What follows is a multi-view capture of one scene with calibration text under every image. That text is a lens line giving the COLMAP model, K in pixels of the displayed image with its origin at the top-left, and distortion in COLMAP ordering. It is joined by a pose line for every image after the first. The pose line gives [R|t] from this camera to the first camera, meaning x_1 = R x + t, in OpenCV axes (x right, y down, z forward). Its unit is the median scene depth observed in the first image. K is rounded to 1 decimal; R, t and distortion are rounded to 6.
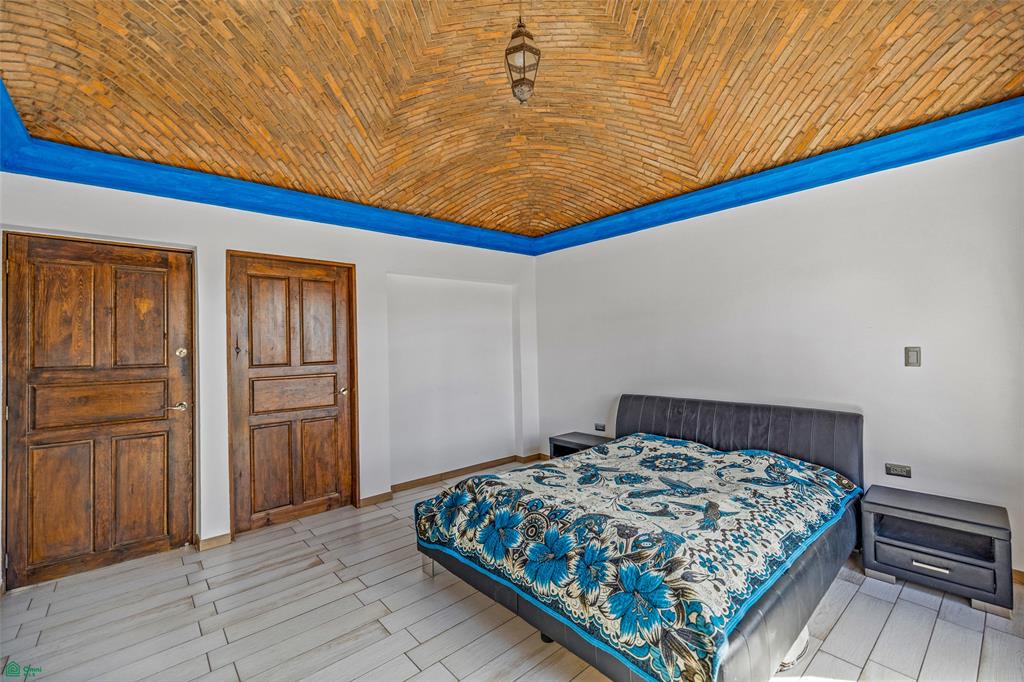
lens RADIAL K [[429.0, 0, 517.7], [0, 429.0, 346.1], [0, 0, 1]] dist [-0.000282, -0.000308]
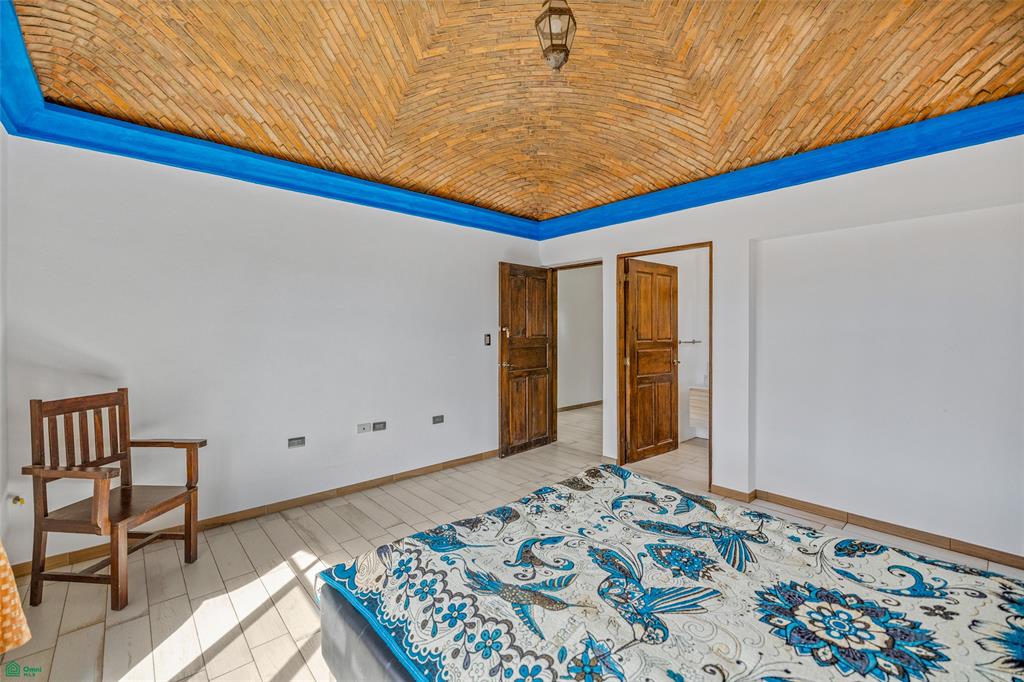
lens RADIAL K [[436.6, 0, 512.0], [0, 436.6, 341.0], [0, 0, 1]] dist [-0.000507, -0.000198]
pose [[-0.000060, 0.046406, -0.998923, 0.840361], [-0.002419, 0.998920, 0.046406, -0.016238], [0.999997, 0.002420, 0.000053, 0.761237]]
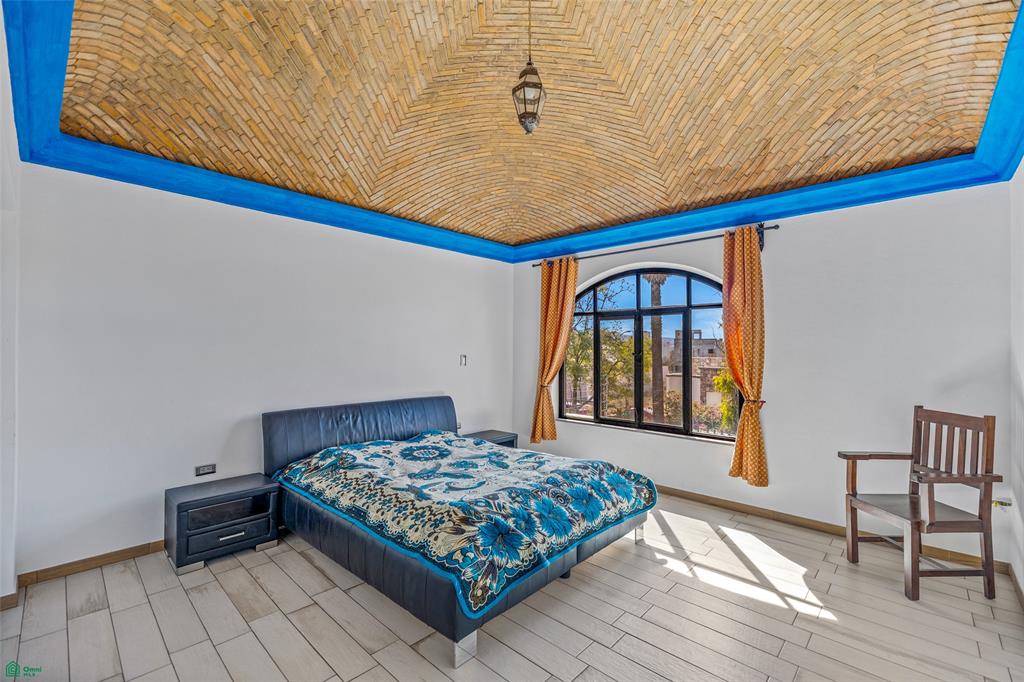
lens RADIAL K [[436.1, 0, 512.9], [0, 436.1, 355.0], [0, 0, 1]] dist [-0.000347, -0.000095]
pose [[-0.087660, 0.008620, 0.996113, -0.935169], [-0.000553, 0.999962, -0.008702, 0.017904], [-0.996150, -0.001313, -0.087652, 0.962493]]
